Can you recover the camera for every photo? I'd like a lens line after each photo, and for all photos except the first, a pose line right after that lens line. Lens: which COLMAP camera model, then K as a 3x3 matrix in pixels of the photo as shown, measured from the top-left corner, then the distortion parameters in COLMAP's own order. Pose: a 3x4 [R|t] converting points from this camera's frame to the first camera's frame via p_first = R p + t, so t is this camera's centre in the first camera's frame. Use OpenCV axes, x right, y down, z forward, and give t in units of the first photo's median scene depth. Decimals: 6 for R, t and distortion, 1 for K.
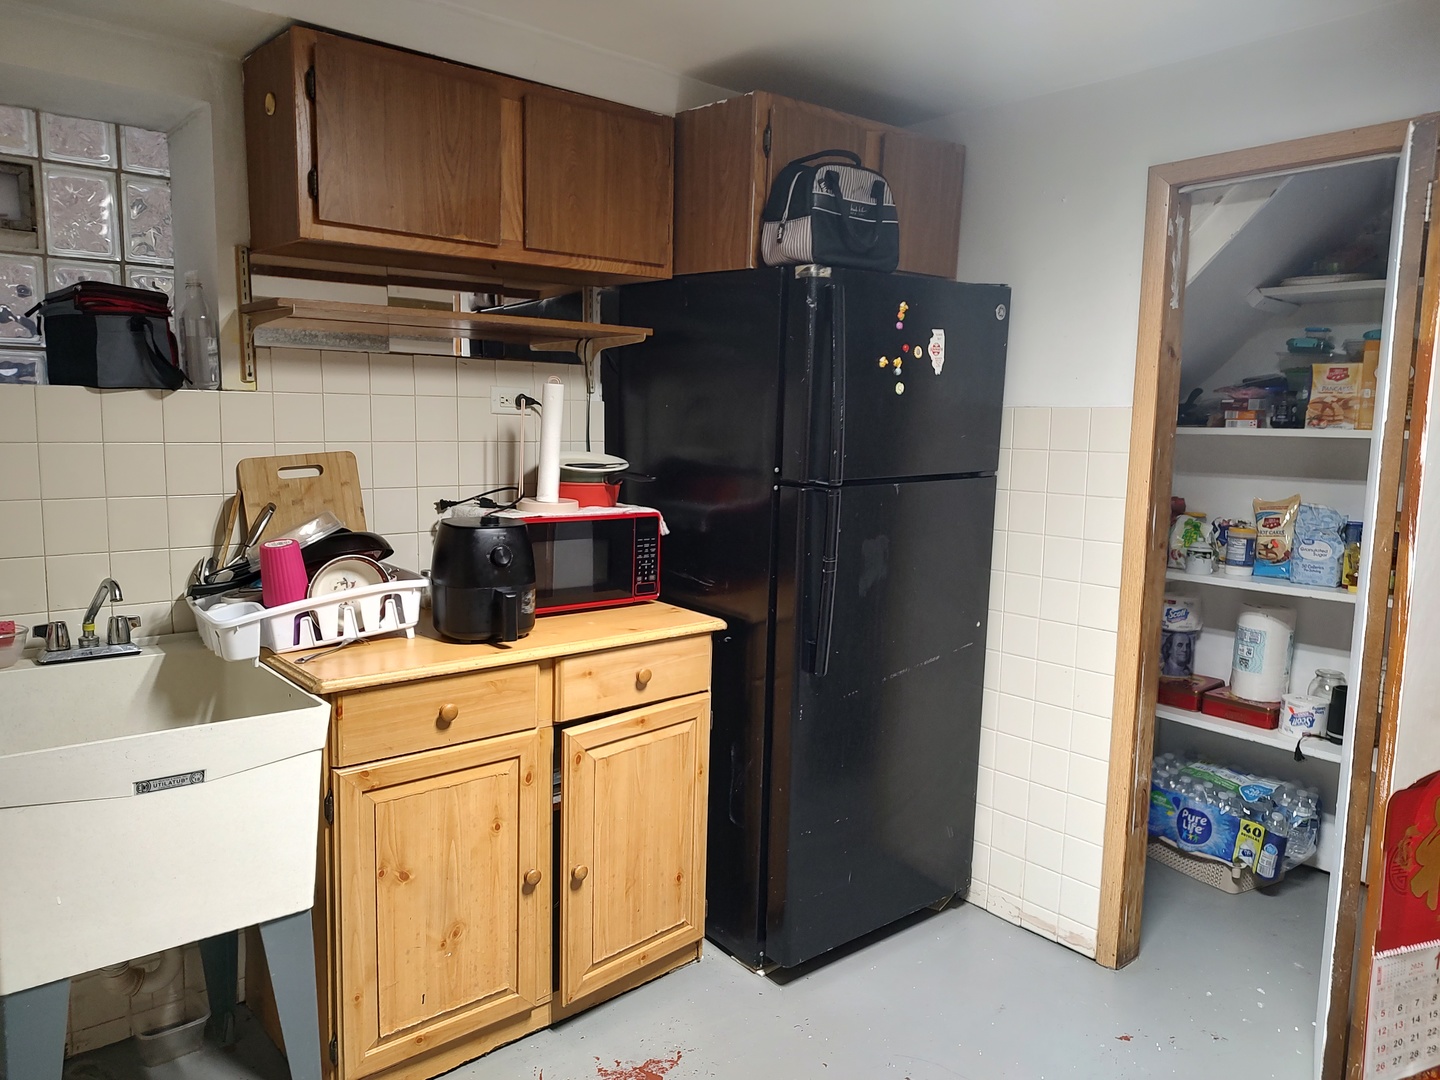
lens RADIAL K [[1027.9, 0, 719.6], [0, 1027.9, 539.9], [0, 0, 1]] dist [0.035537, -0.029366]
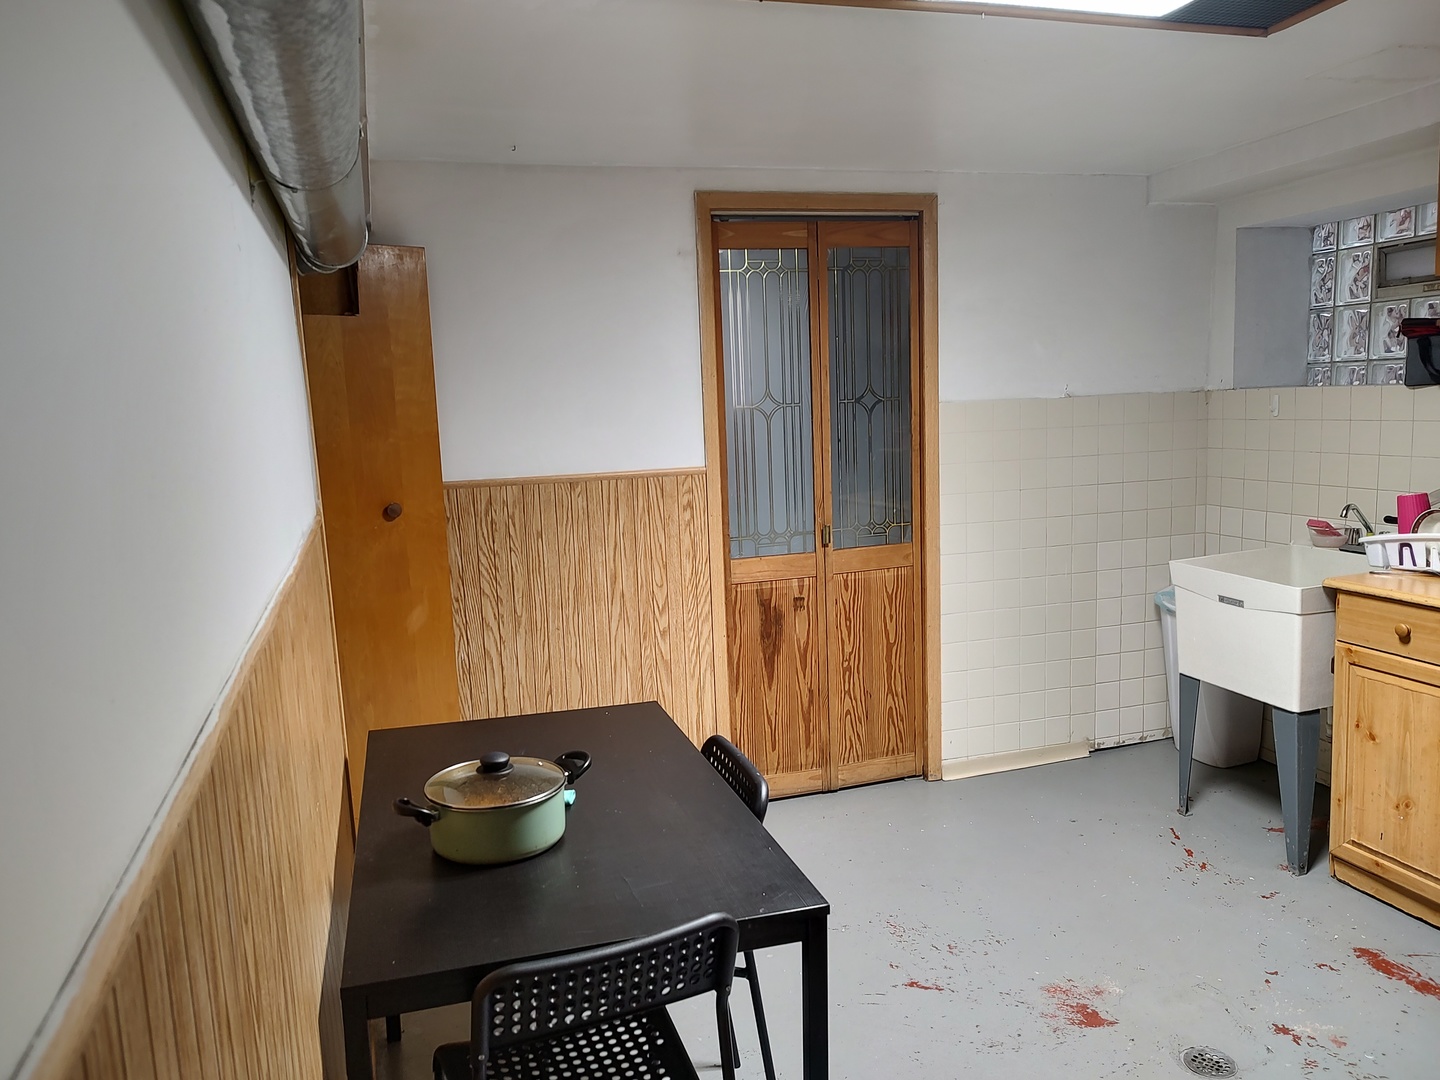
lens RADIAL K [[1027.9, 0, 715.8], [0, 1027.9, 539.0], [0, 0, 1]] dist [0.035537, -0.029366]
pose [[-0.376590, 0.130261, -0.917176, 1.247035], [-0.077380, 0.982181, 0.171266, -0.105597], [0.923143, 0.135468, -0.359800, 0.634429]]
